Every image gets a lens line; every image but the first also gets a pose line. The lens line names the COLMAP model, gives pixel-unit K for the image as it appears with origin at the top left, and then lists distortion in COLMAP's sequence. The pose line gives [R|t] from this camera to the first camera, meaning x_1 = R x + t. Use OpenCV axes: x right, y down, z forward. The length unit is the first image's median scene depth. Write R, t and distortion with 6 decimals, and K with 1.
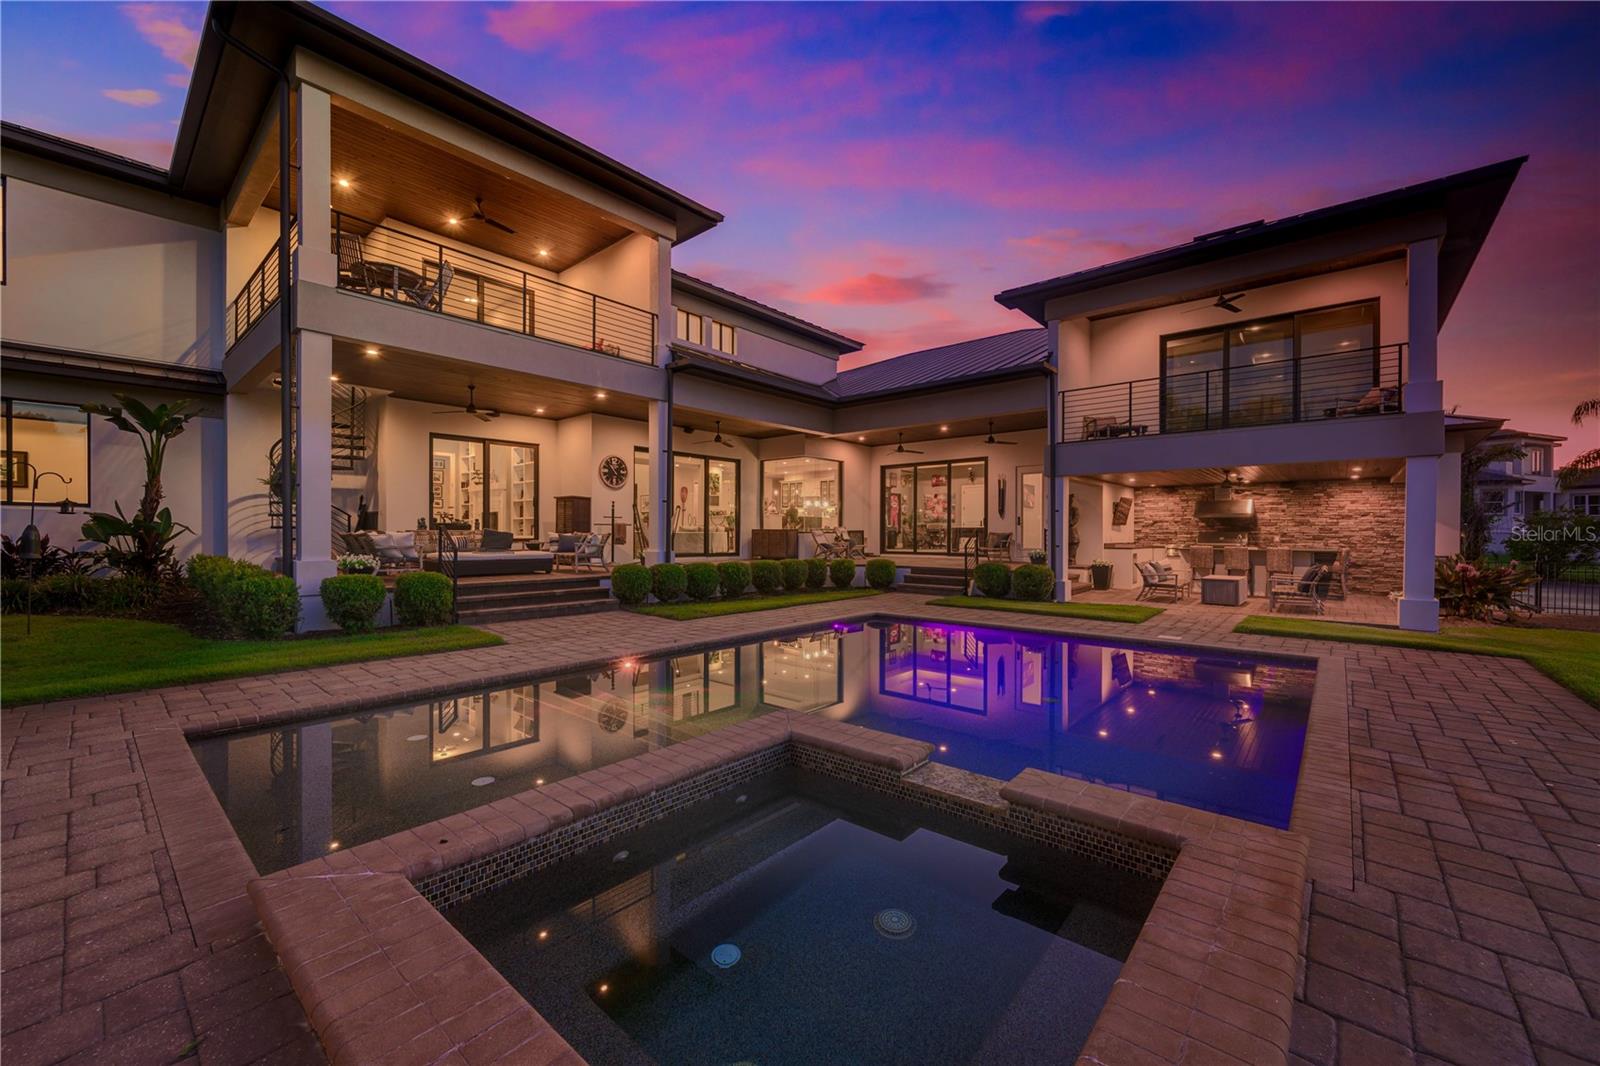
lens RADIAL K [[623.8, 0, 806.5], [0, 623.8, 535.3], [0, 0, 1]] dist [-0.000577, -0.000214]
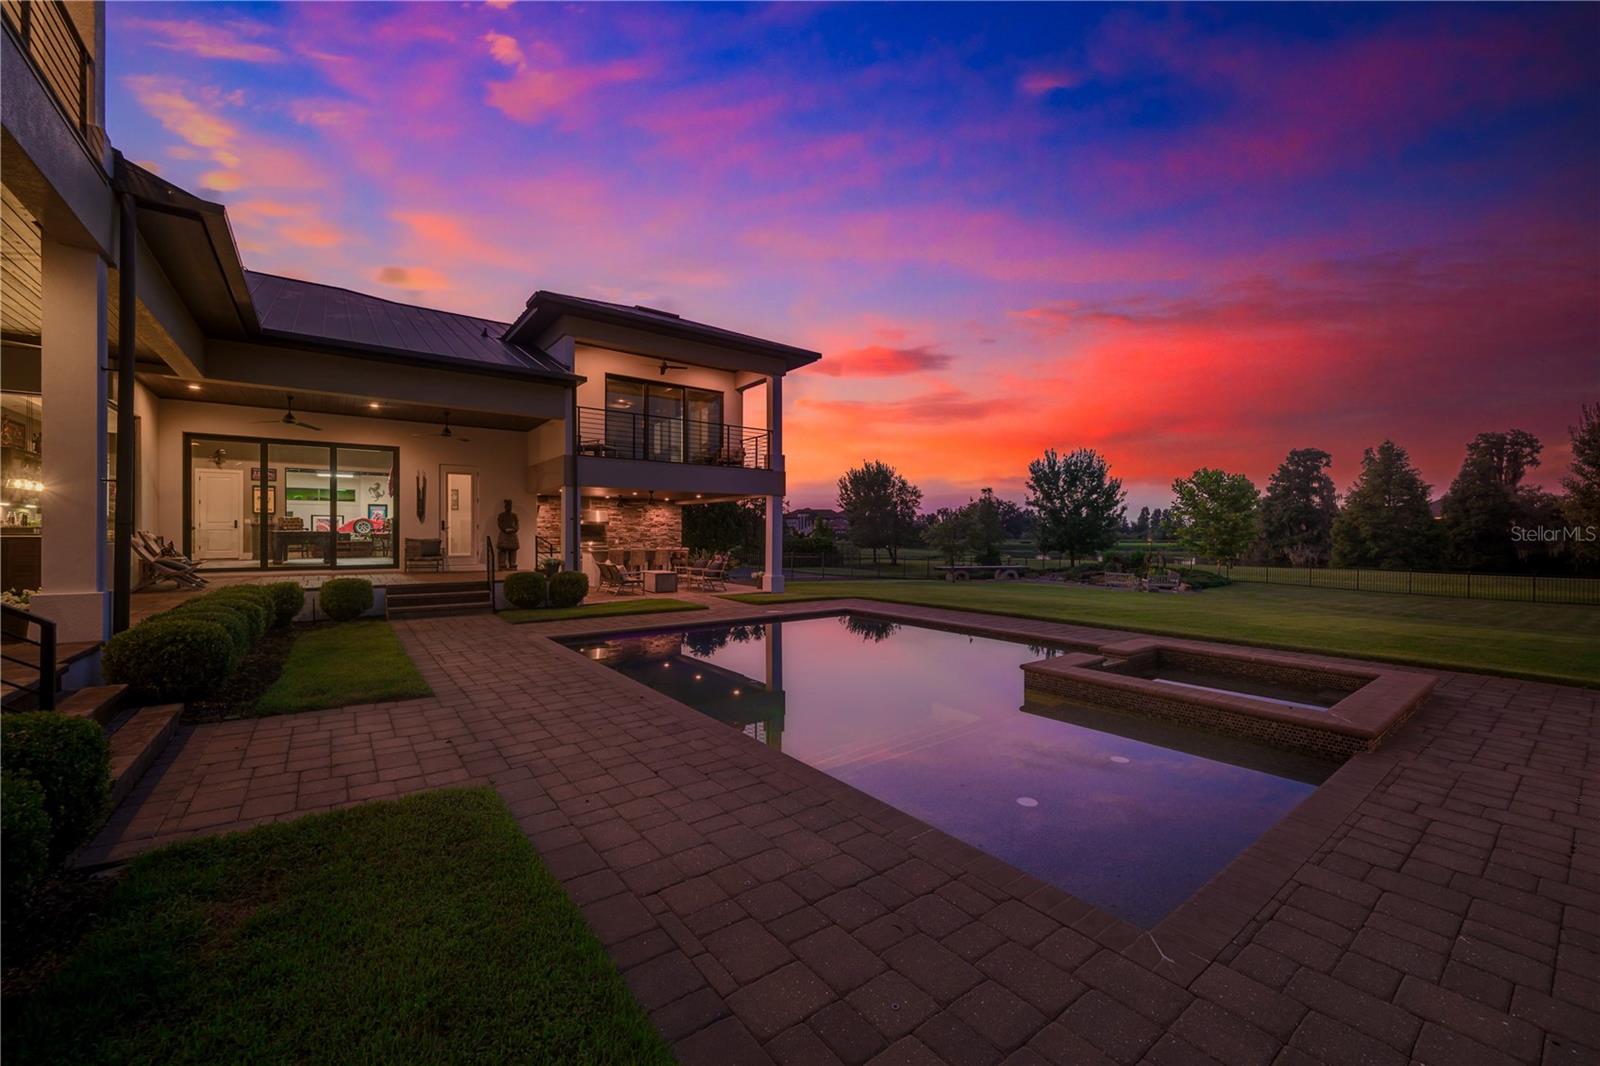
lens RADIAL K [[623.8, 0, 806.5], [0, 623.8, 535.3], [0, 0, 1]] dist [-0.000577, -0.000214]
pose [[0.209545, -0.004757, 0.977788, -0.489905], [0.003167, 0.999986, 0.004186, -0.012930], [-0.977794, 0.002220, 0.209557, 0.358924]]
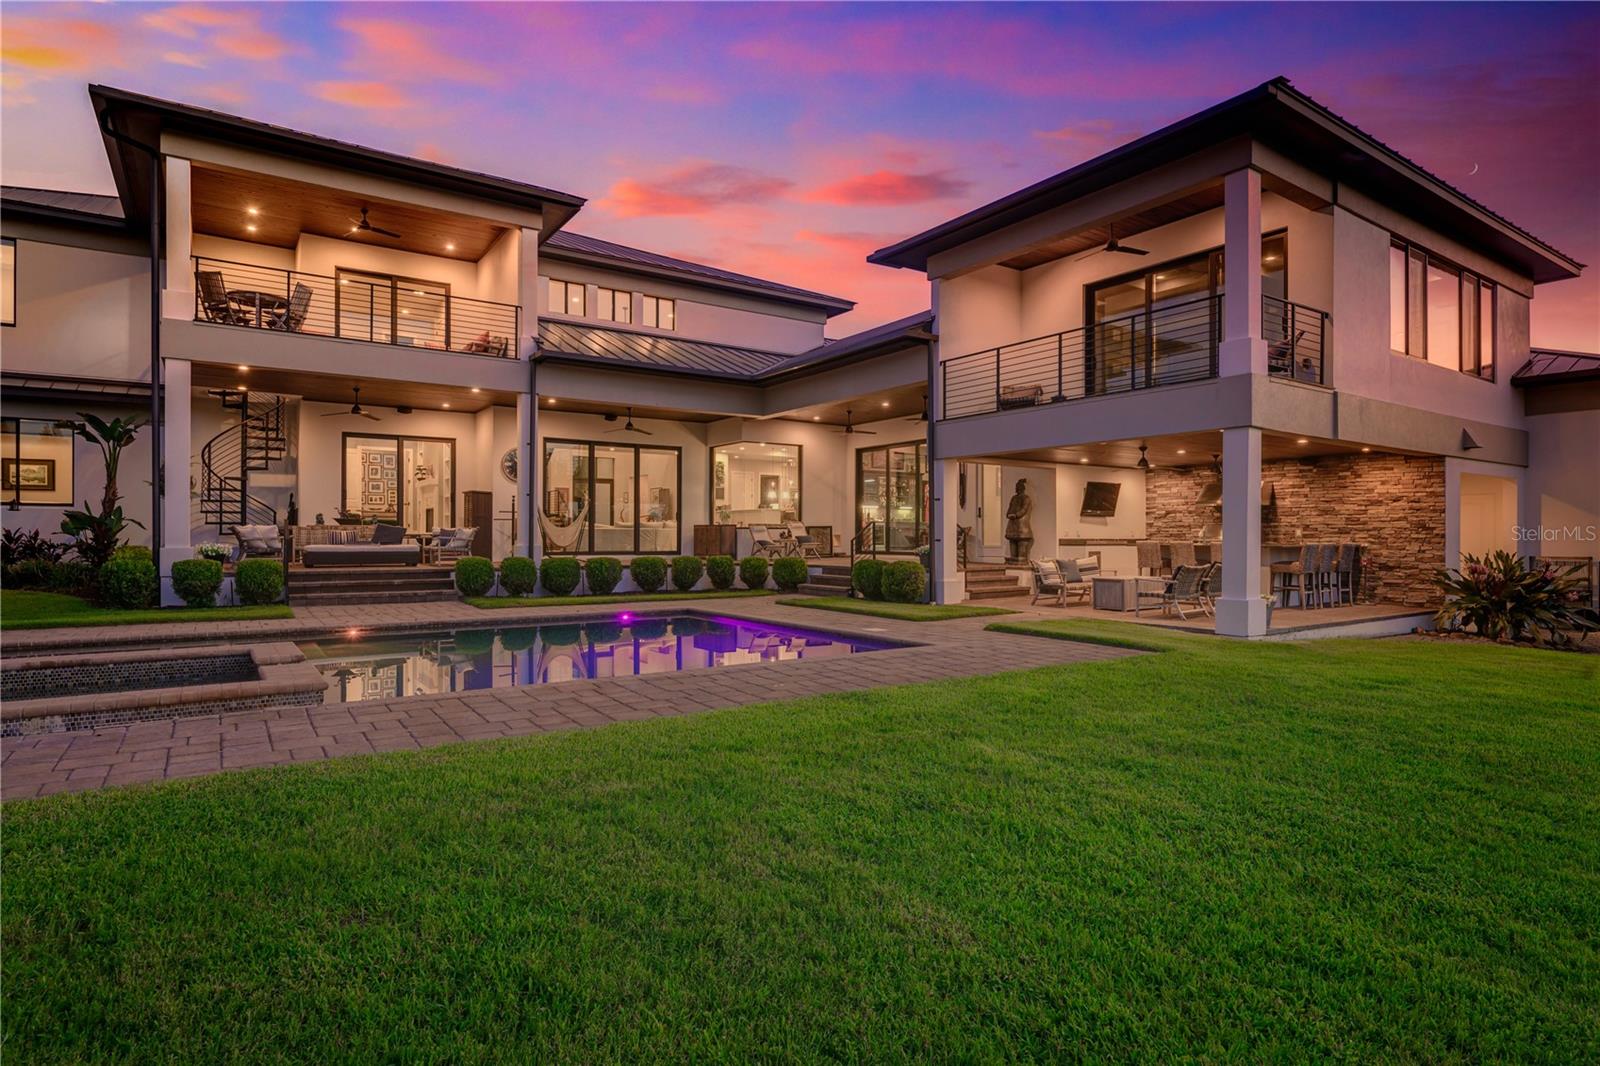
lens RADIAL K [[854.8, 0, 815.6], [0, 854.8, 534.4], [0, 0, 1]] dist [-0.001844, -0.000638]
pose [[0.968125, -0.002598, -0.250453, 0.482717], [0.000624, 0.999968, -0.007960, 0.016922], [0.250466, 0.007550, 0.968096, -0.168924]]
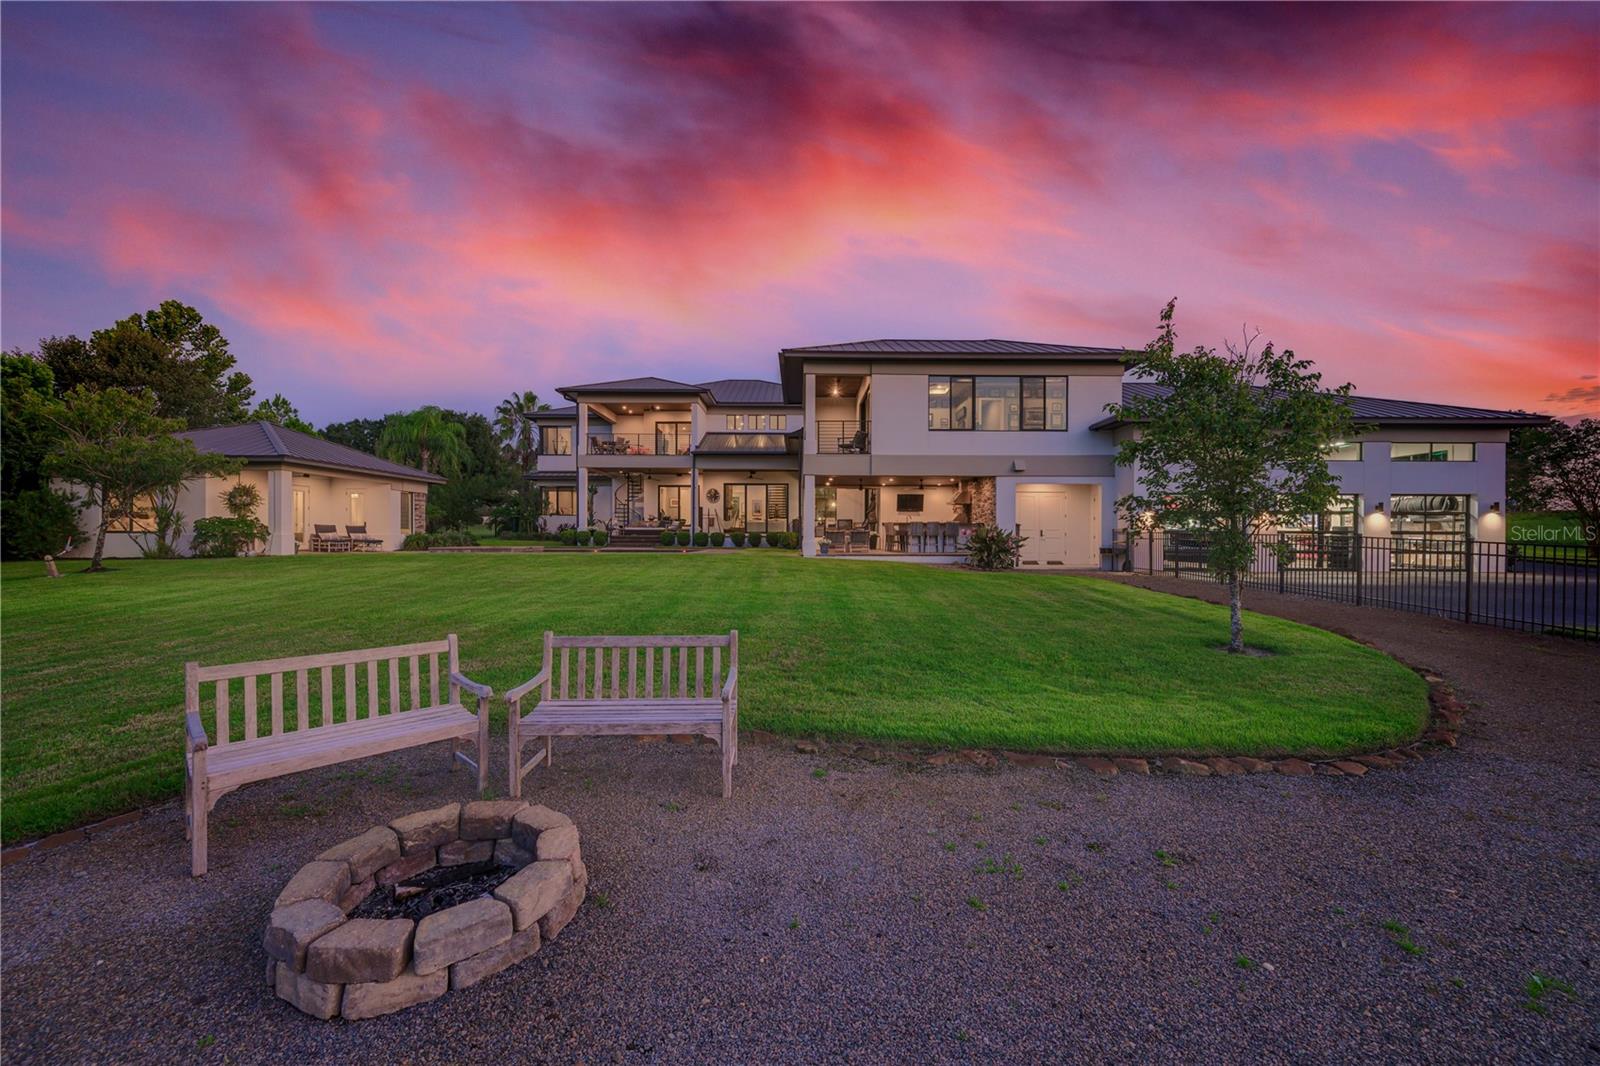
lens RADIAL K [[623.8, 0, 806.5], [0, 623.8, 535.3], [0, 0, 1]] dist [-0.000577, -0.000214]
pose [[0.652120, -0.004462, -0.758102, 1.715028], [-0.005010, 0.999935, -0.010195, 0.068581], [0.758099, 0.010446, 0.652056, -0.242374]]
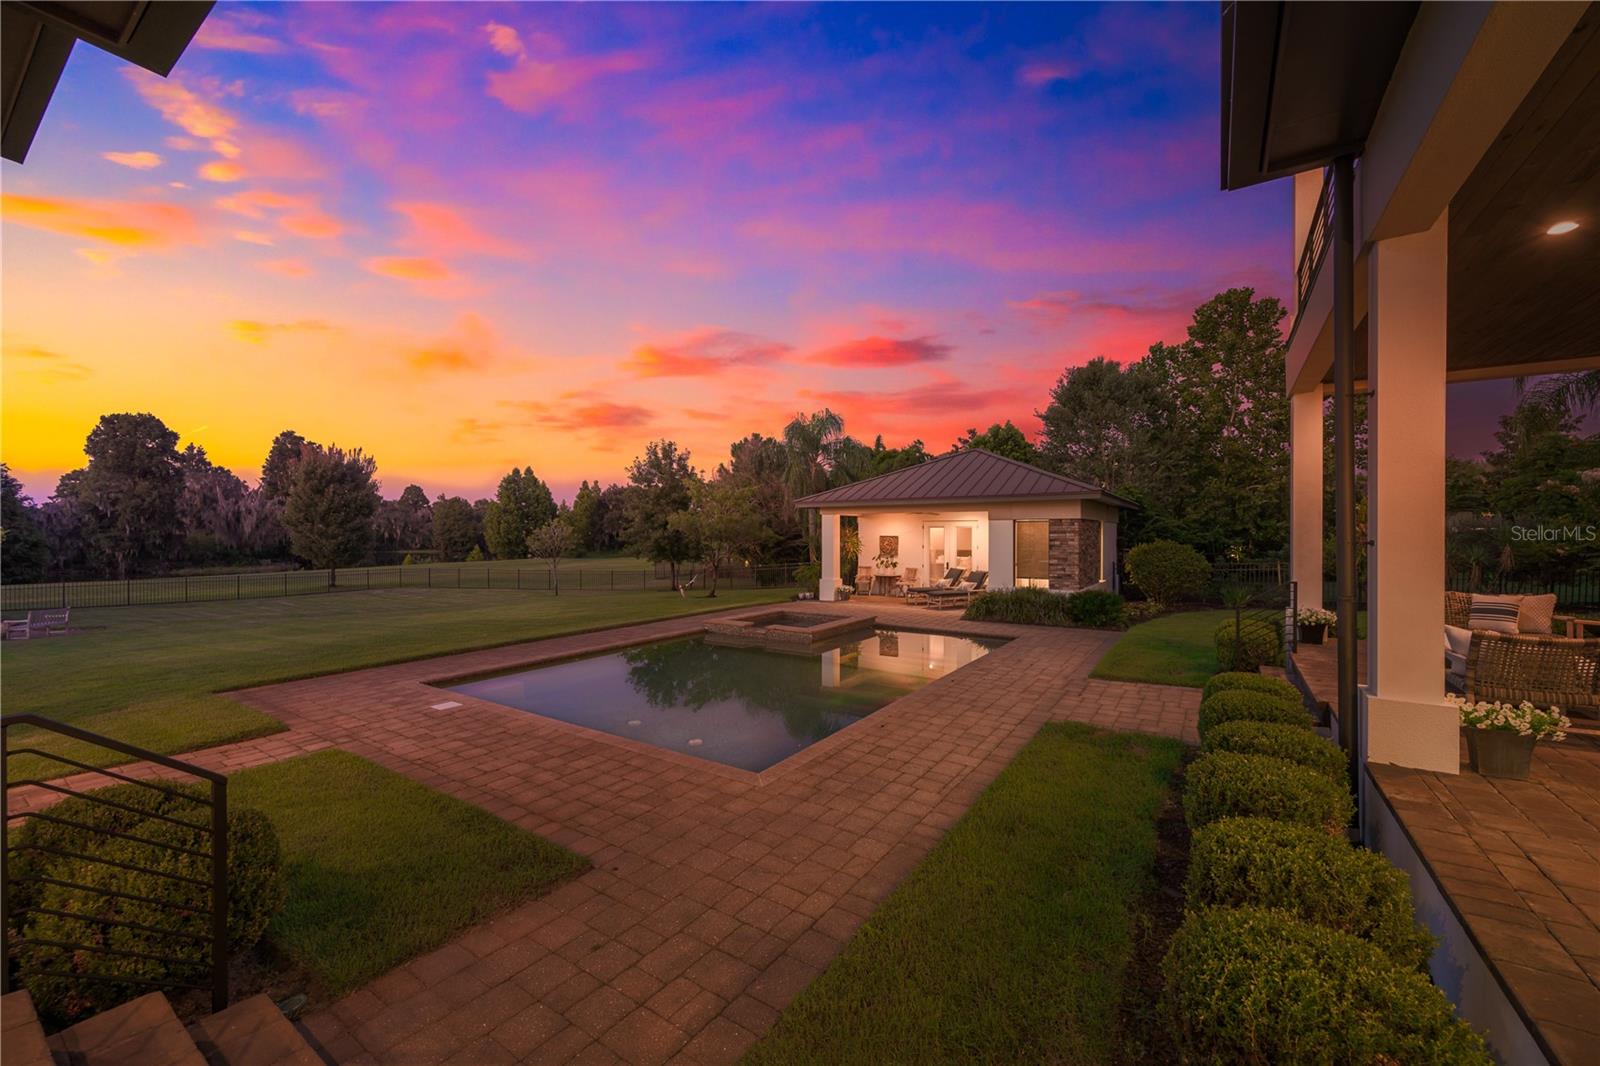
lens RADIAL K [[623.8, 0, 806.5], [0, 623.8, 535.3], [0, 0, 1]] dist [-0.000577, -0.000214]
pose [[-0.992838, -0.002344, -0.119448, 0.108939], [-0.003532, 0.999946, 0.009735, -0.053532], [0.119419, 0.010087, -0.992793, 1.140668]]
